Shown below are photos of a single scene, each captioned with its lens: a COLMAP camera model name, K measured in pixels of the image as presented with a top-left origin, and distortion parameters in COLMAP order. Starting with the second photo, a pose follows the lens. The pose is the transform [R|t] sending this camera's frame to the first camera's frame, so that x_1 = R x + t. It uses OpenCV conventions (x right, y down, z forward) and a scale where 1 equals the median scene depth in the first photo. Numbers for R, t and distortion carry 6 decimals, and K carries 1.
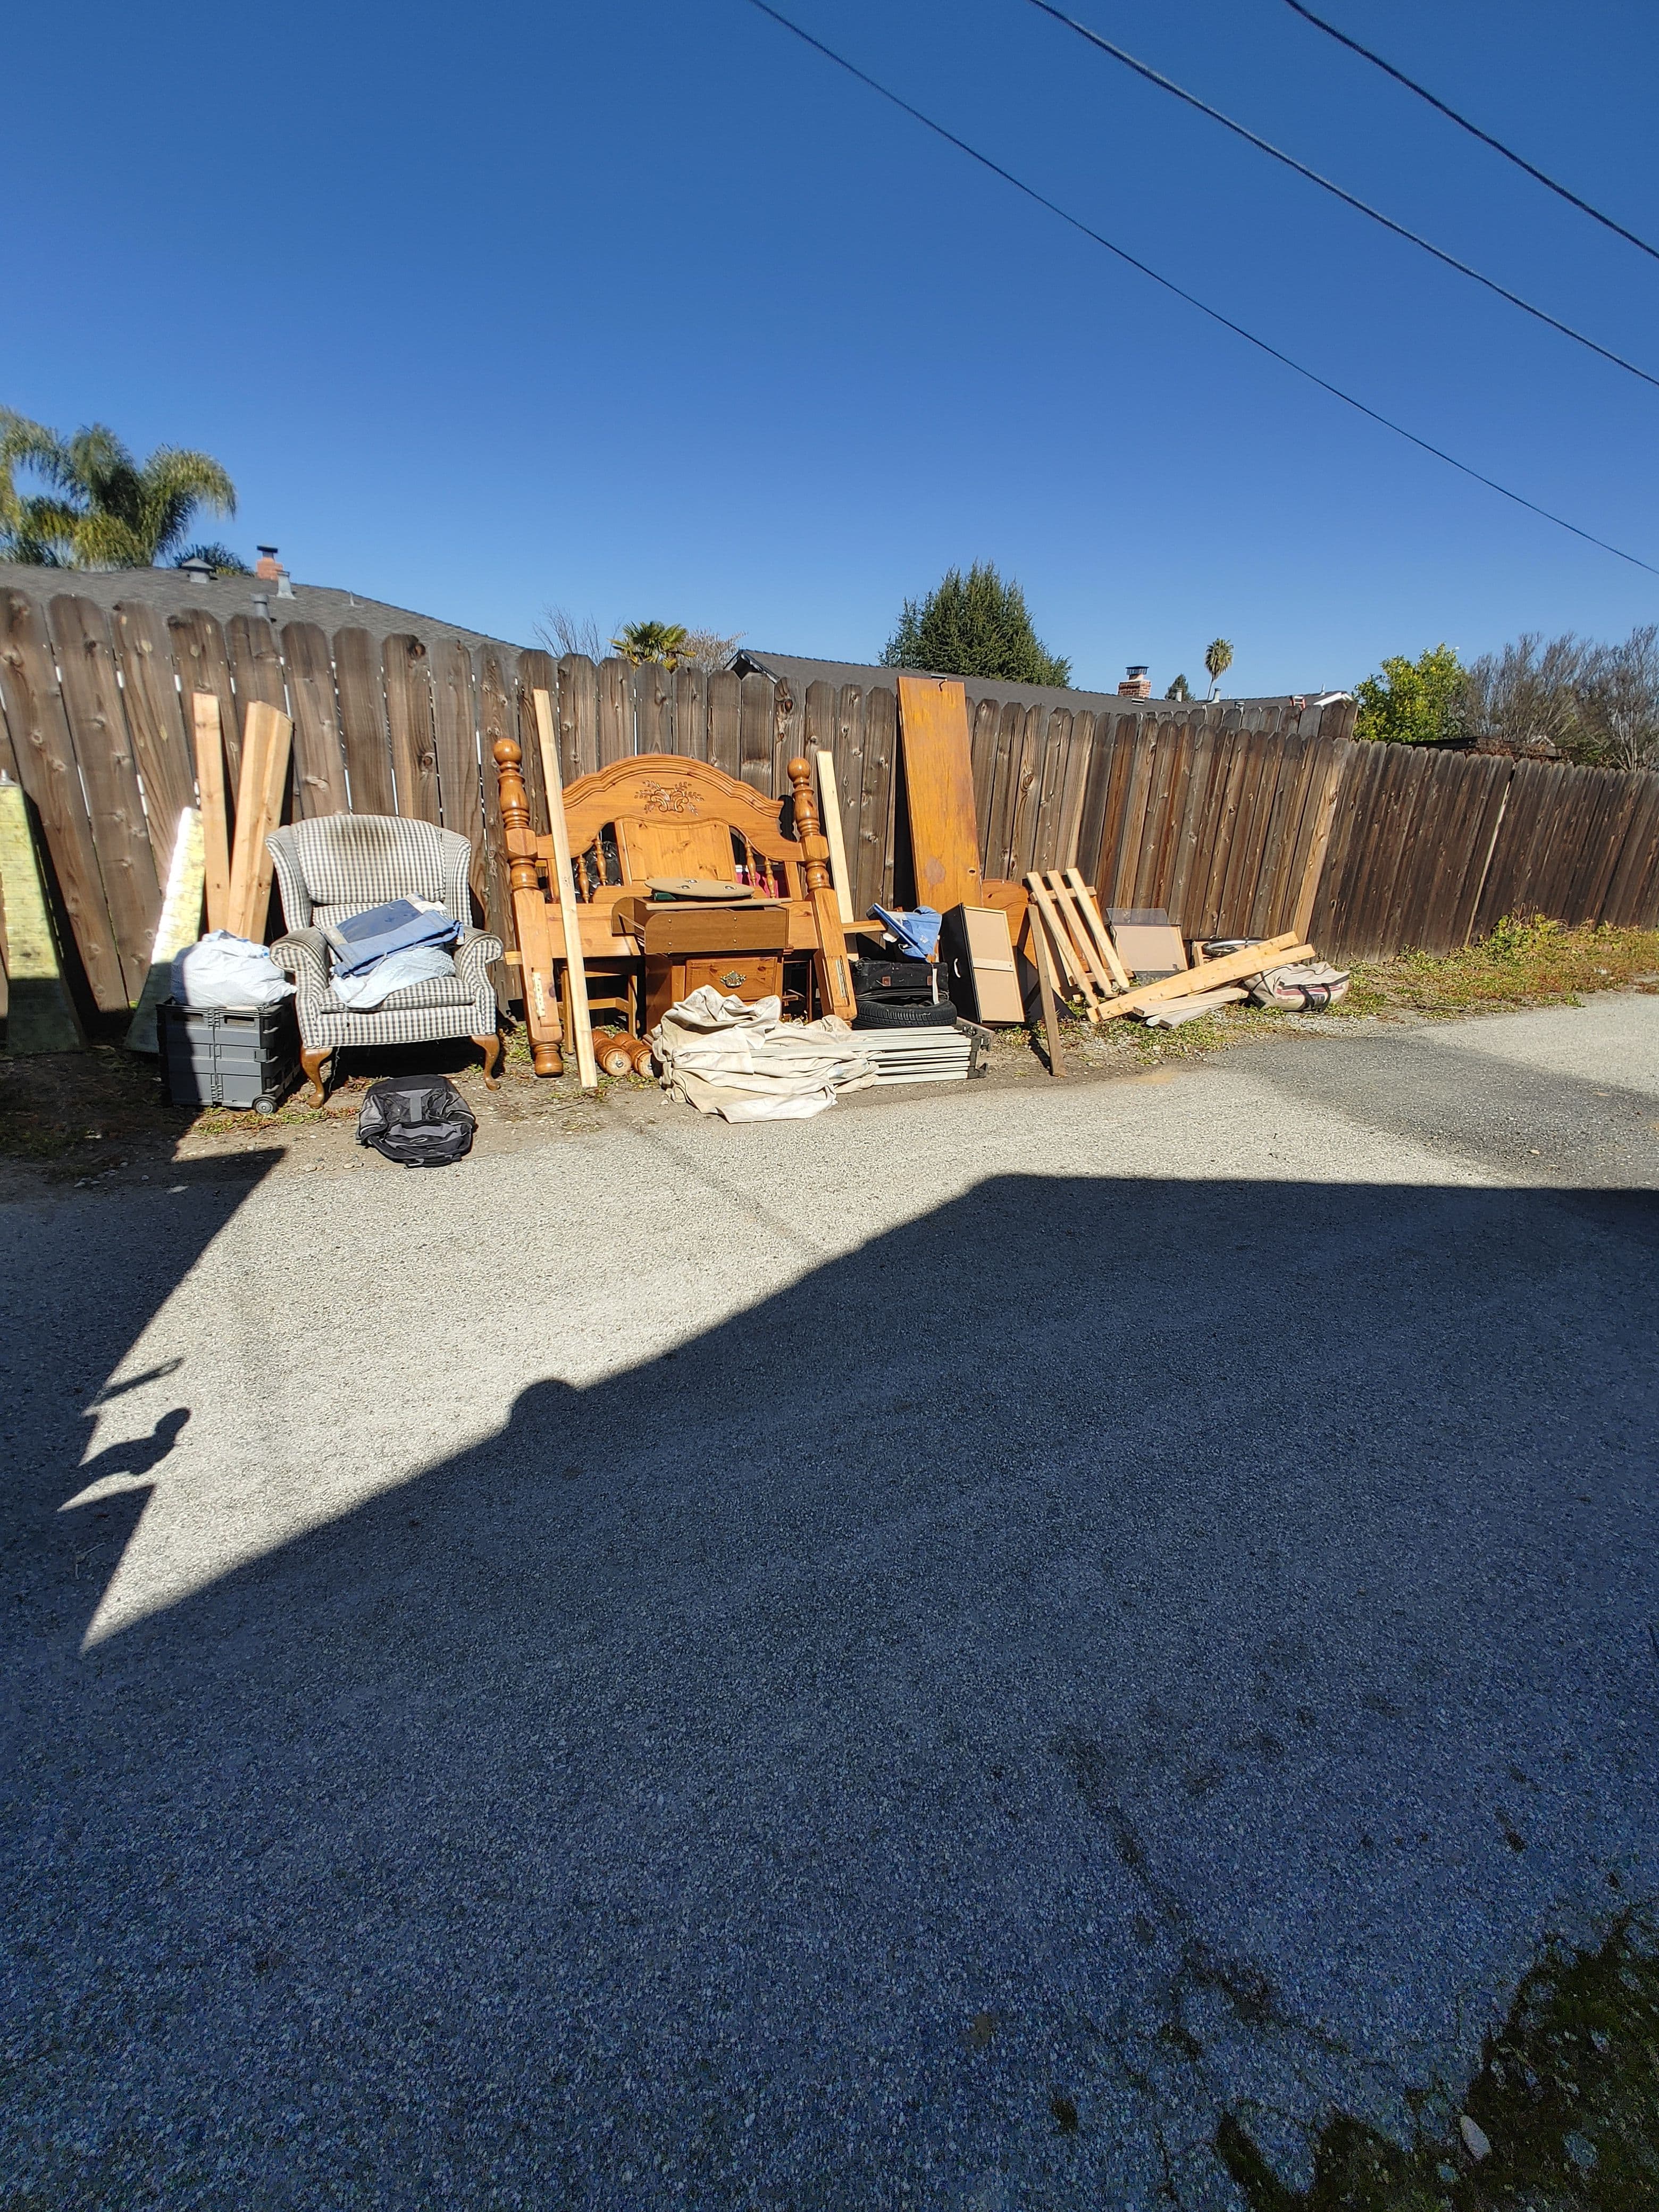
lens RADIAL K [[928.6, 0, 828.2], [0, 928.6, 1106.4], [0, 0, 1]] dist [0.005909, 0.000582]
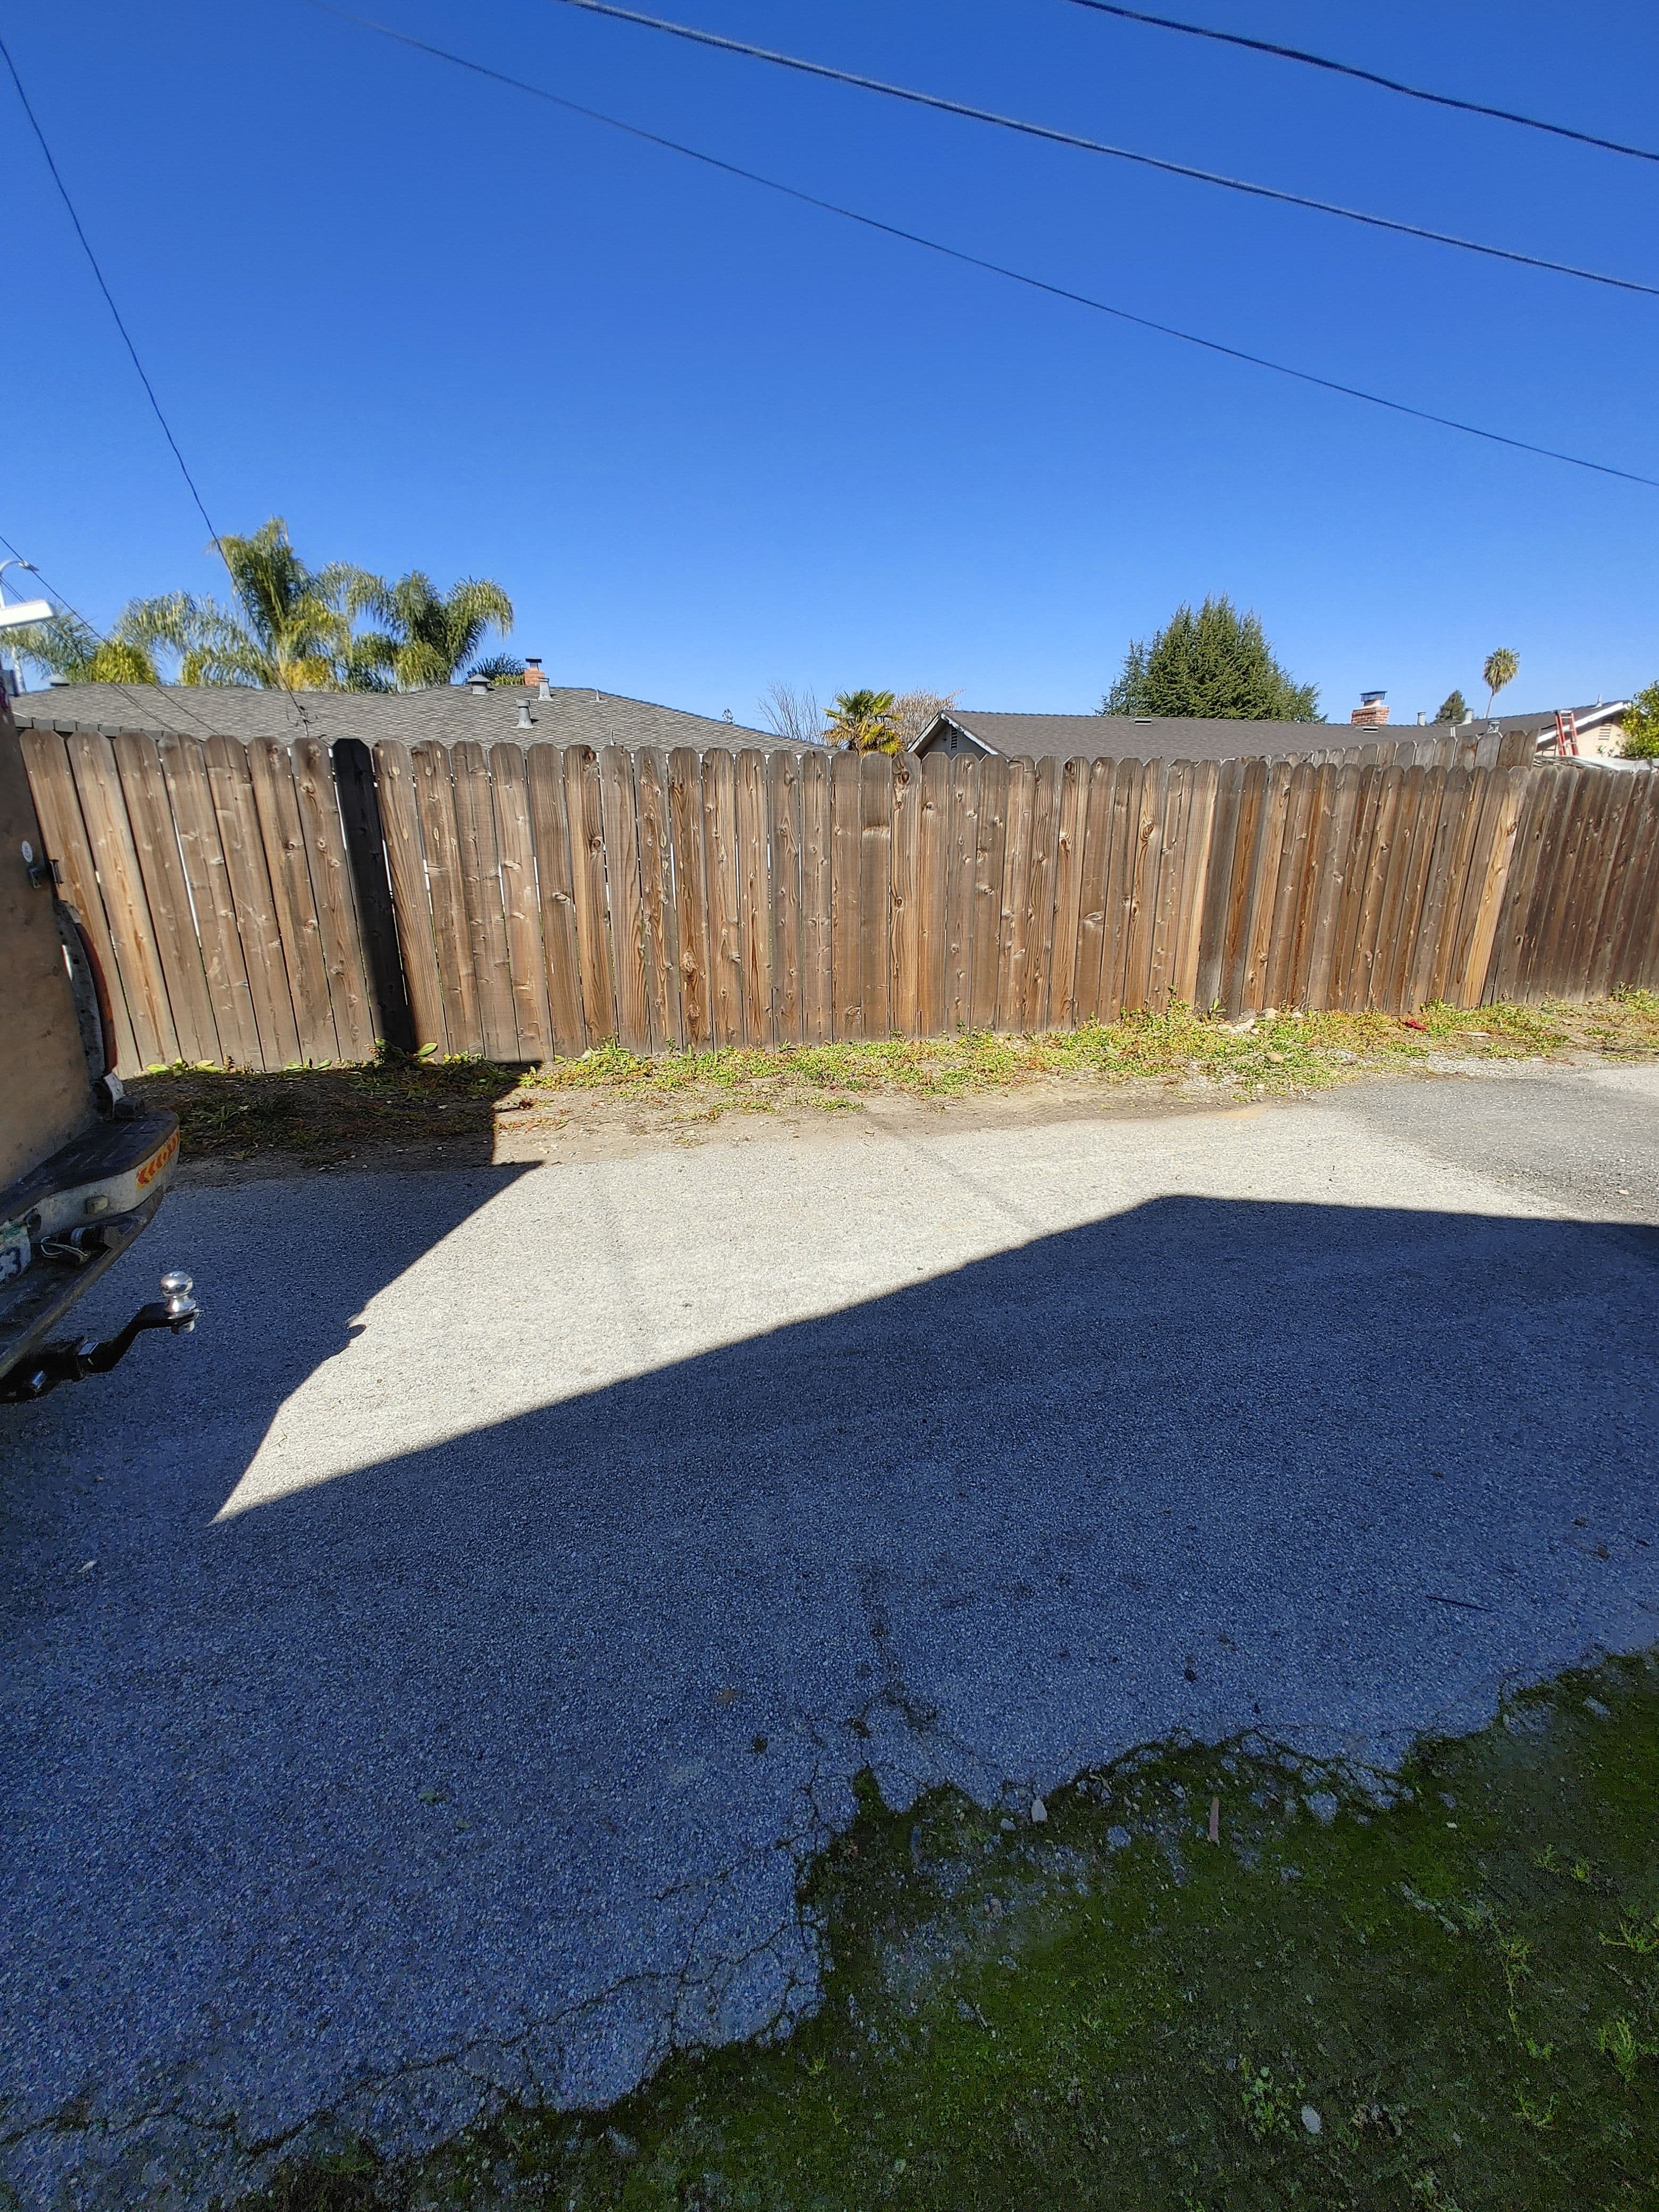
lens RADIAL K [[928.6, 0, 827.6], [0, 928.6, 1109.4], [0, 0, 1]] dist [0.005909, 0.000582]
pose [[0.974103, 0.016969, -0.225466, 0.120293], [-0.027843, 0.998593, -0.045133, 0.020574], [0.224383, 0.050242, 0.973205, -0.086670]]
